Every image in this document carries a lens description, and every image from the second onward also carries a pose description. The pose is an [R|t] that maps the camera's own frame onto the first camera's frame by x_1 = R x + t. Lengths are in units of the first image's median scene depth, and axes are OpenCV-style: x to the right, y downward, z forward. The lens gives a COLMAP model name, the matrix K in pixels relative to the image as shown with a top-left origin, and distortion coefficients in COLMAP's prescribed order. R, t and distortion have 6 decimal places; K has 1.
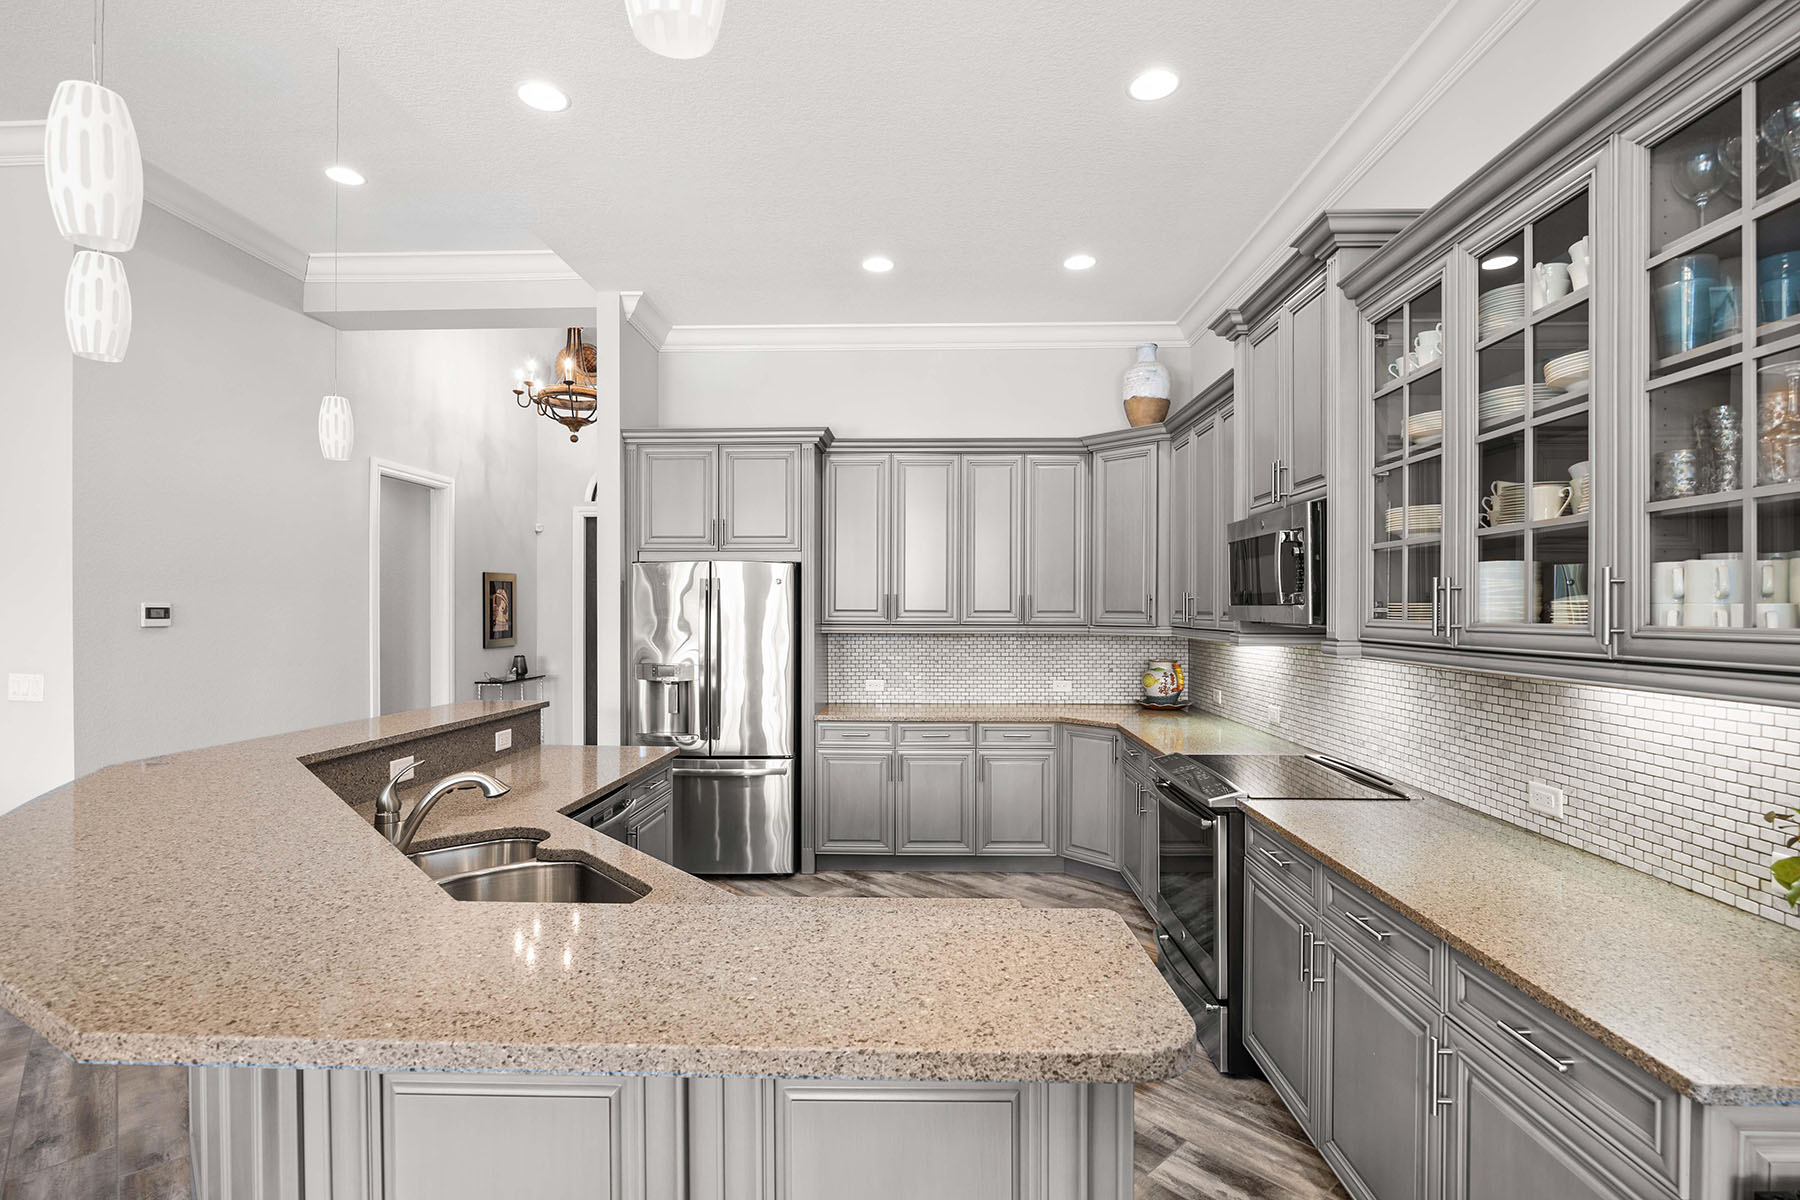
lens RADIAL K [[842.3, 0, 907.5], [0, 842.3, 611.9], [0, 0, 1]] dist [-0.011207, -0.000762]
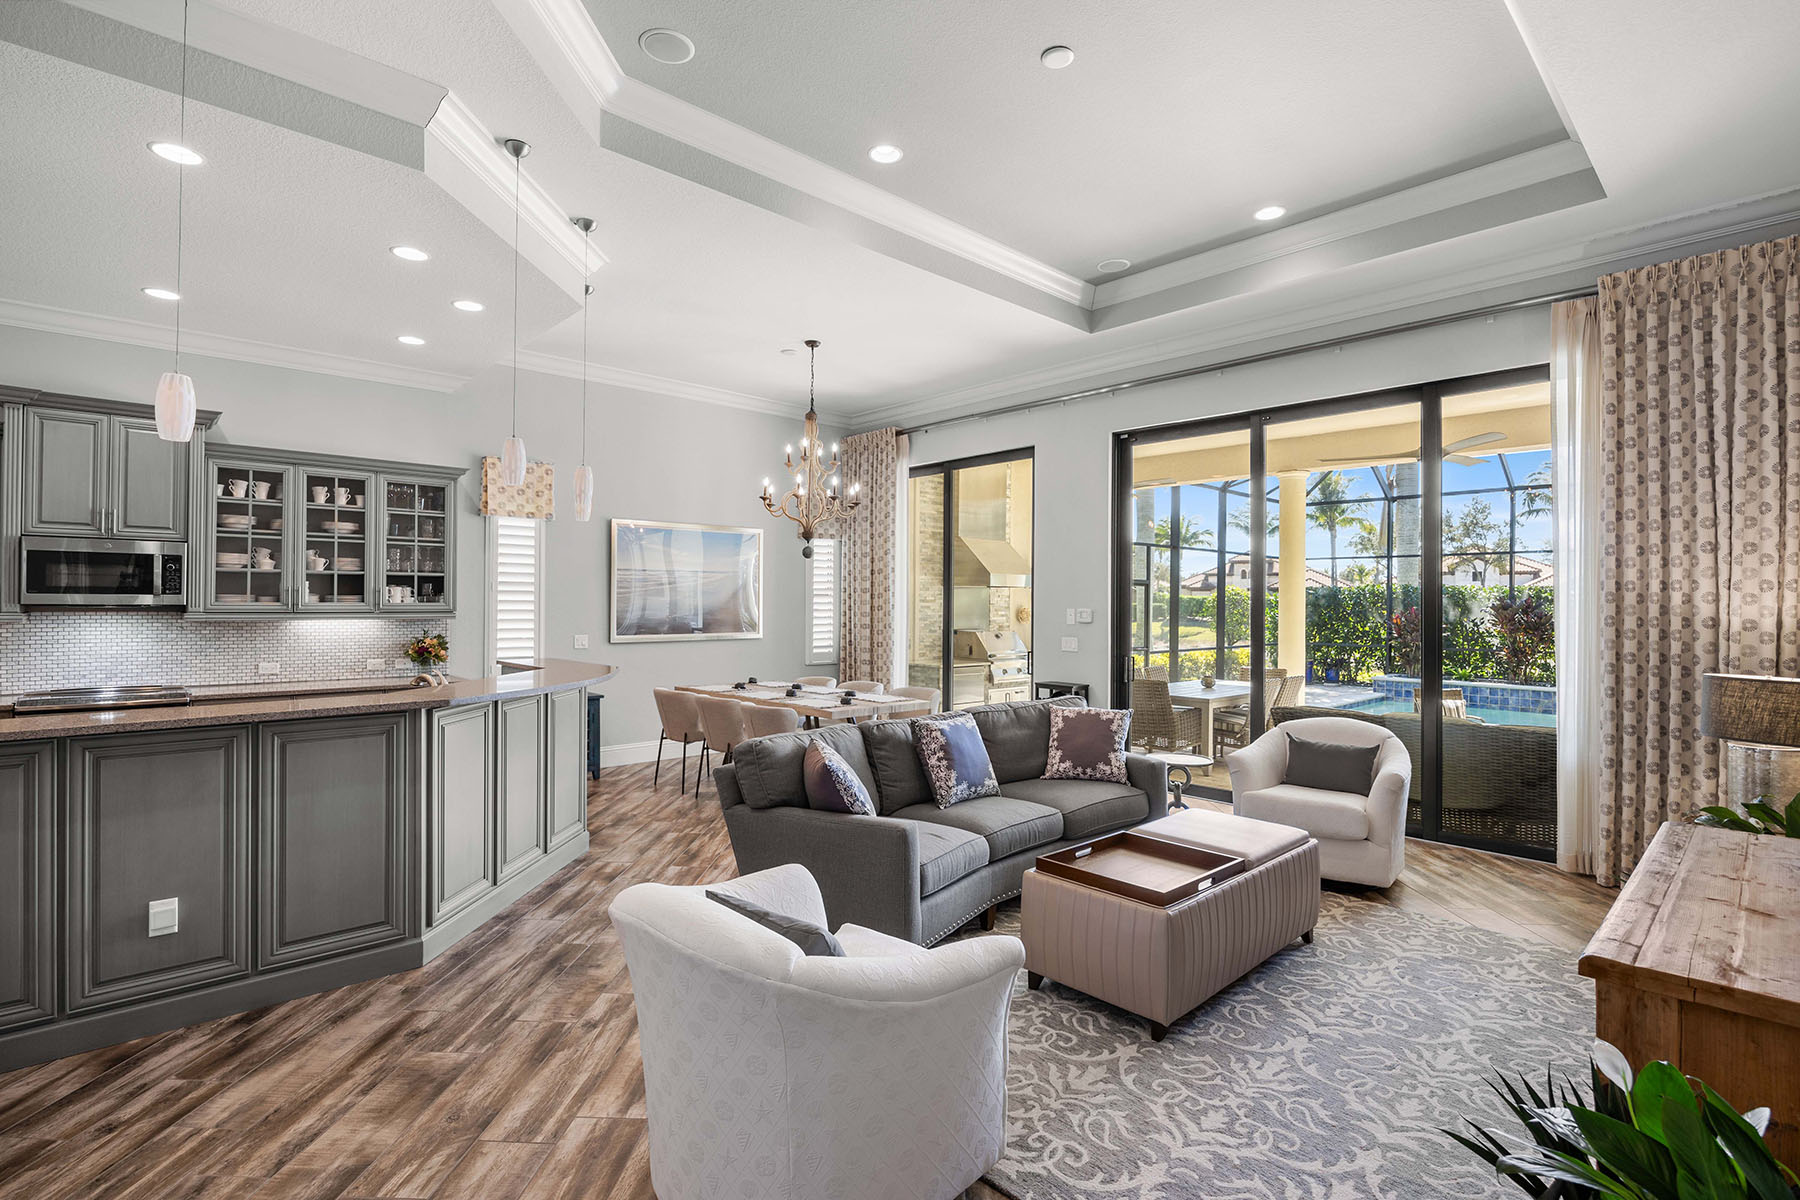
lens RADIAL K [[842.3, 0, 898.0], [0, 842.3, 602.7], [0, 0, 1]] dist [-0.011207, -0.000762]
pose [[-0.699226, -0.008008, 0.714855, -1.638715], [-0.006035, 0.999968, 0.005299, -0.007961], [-0.714875, -0.000609, -0.699252, 0.915204]]
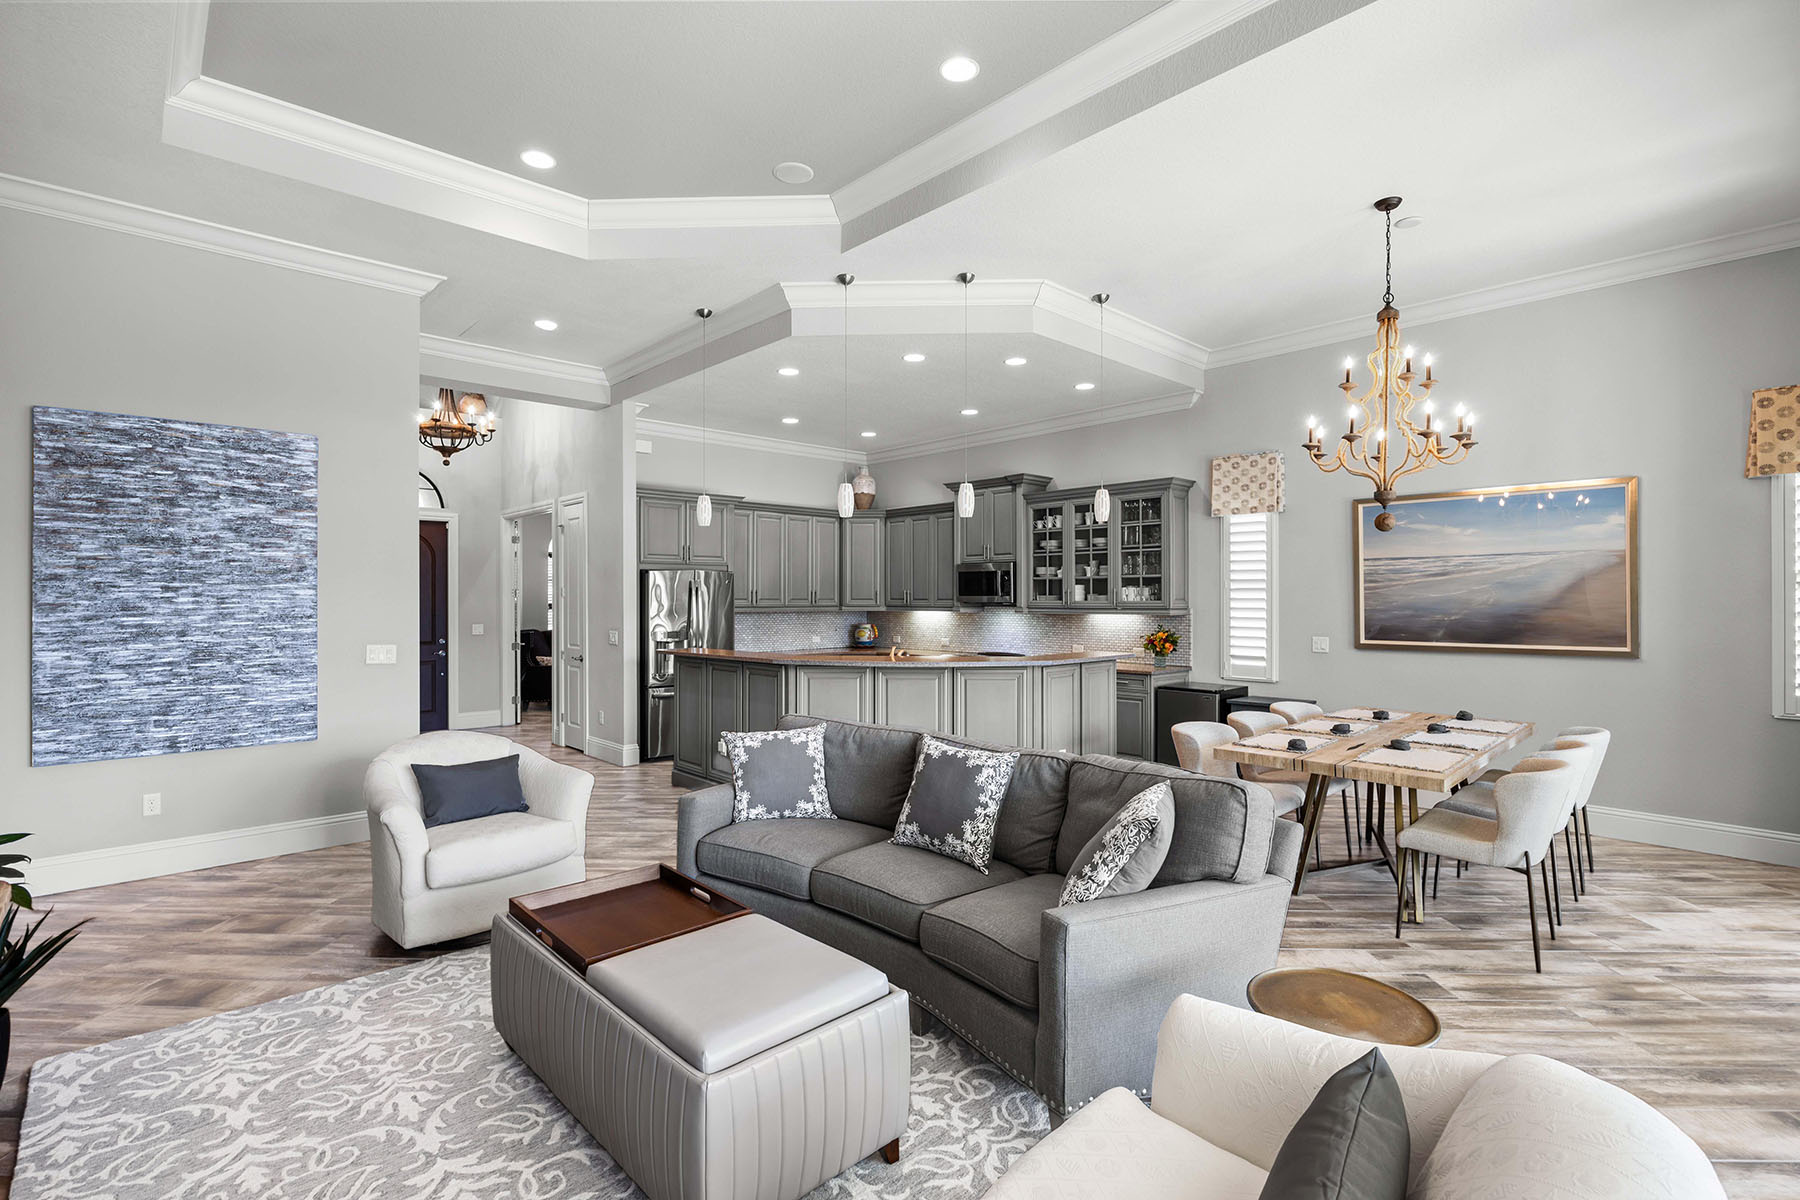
lens RADIAL K [[842.3, 0, 889.2], [0, 842.3, 595.9], [0, 0, 1]] dist [-0.011207, -0.000762]
pose [[0.717351, -0.000771, 0.696711, -1.526807], [0.005085, 0.999979, -0.004129, 0.001295], [-0.696693, 0.006505, 0.717340, -0.681111]]
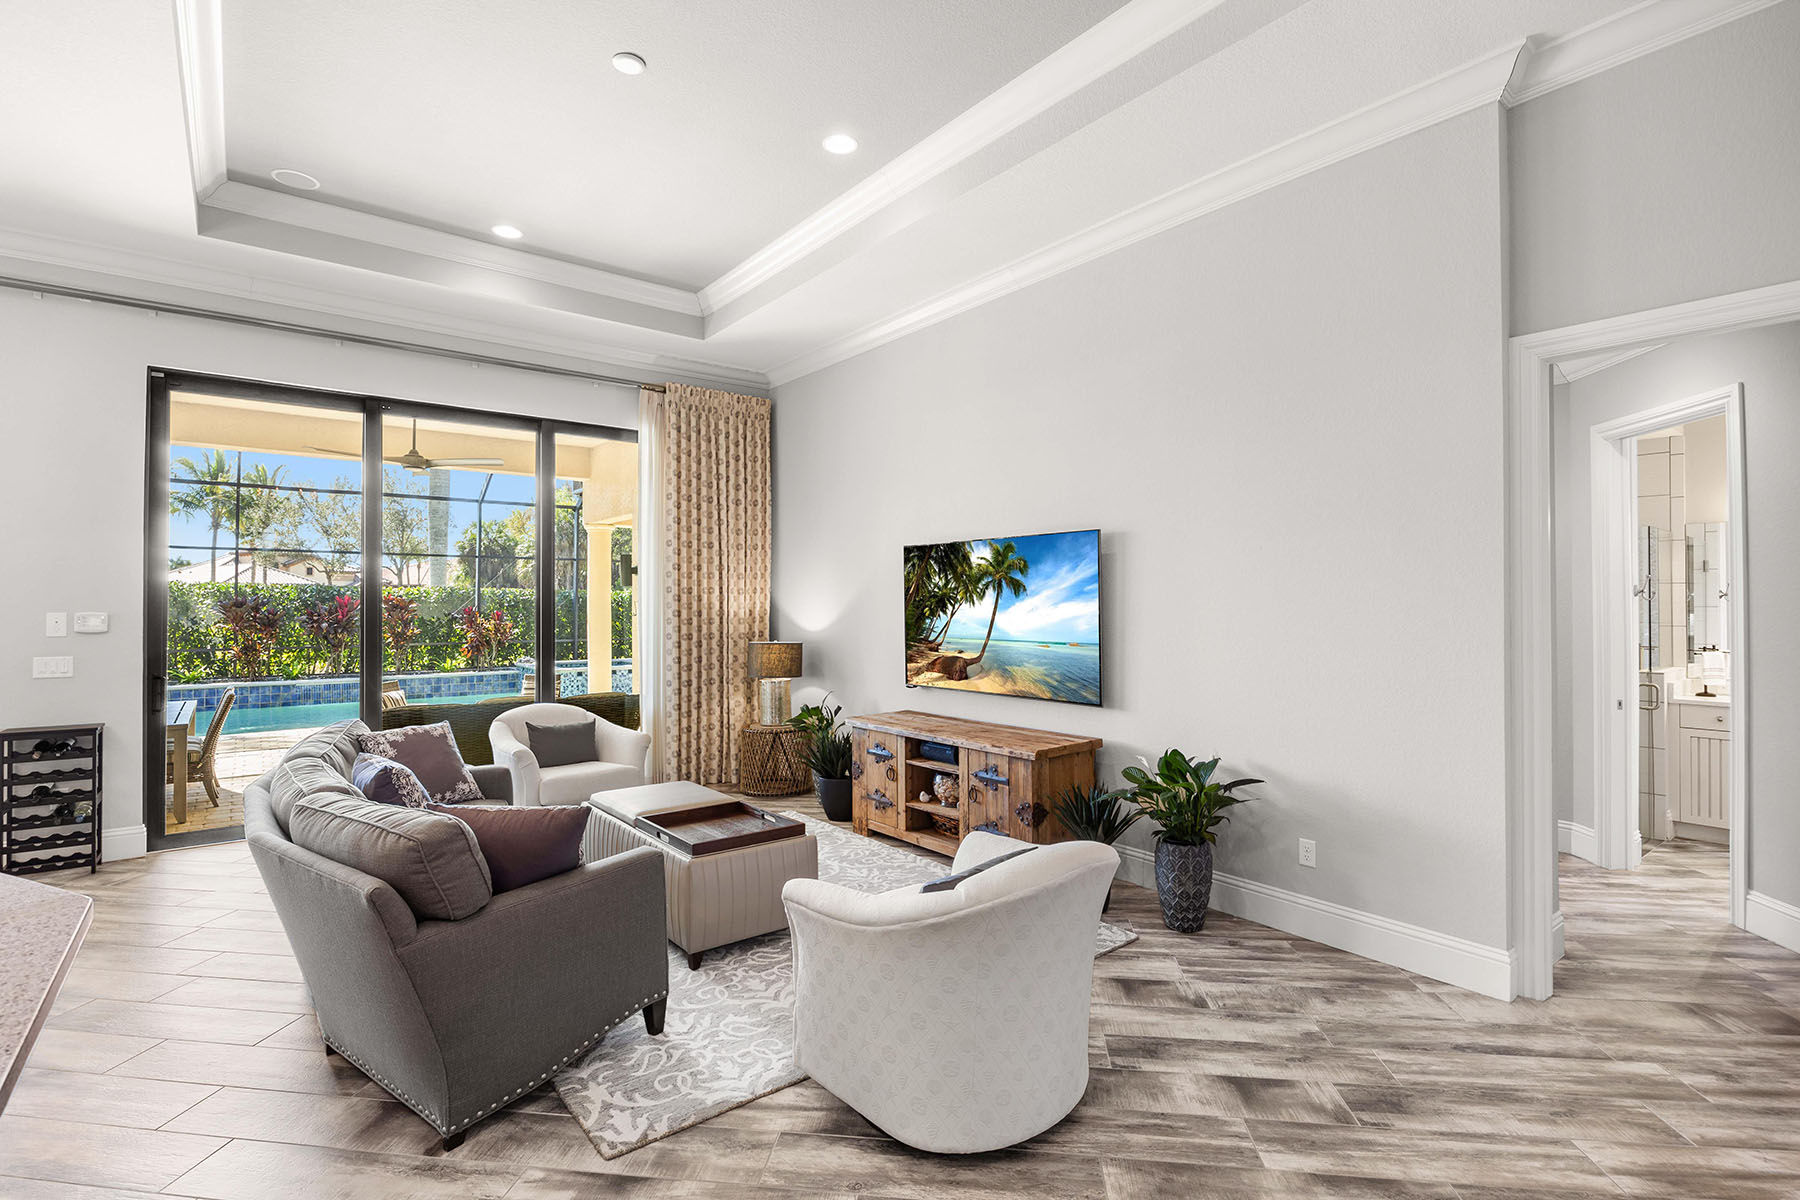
lens RADIAL K [[842.3, 0, 900.2], [0, 842.3, 593.0], [0, 0, 1]] dist [-0.011207, -0.000762]
pose [[-0.769987, -0.011070, -0.637964, -0.635916], [-0.004676, 0.999921, -0.011707, -0.005689], [0.638043, -0.006031, -0.769977, 1.068506]]
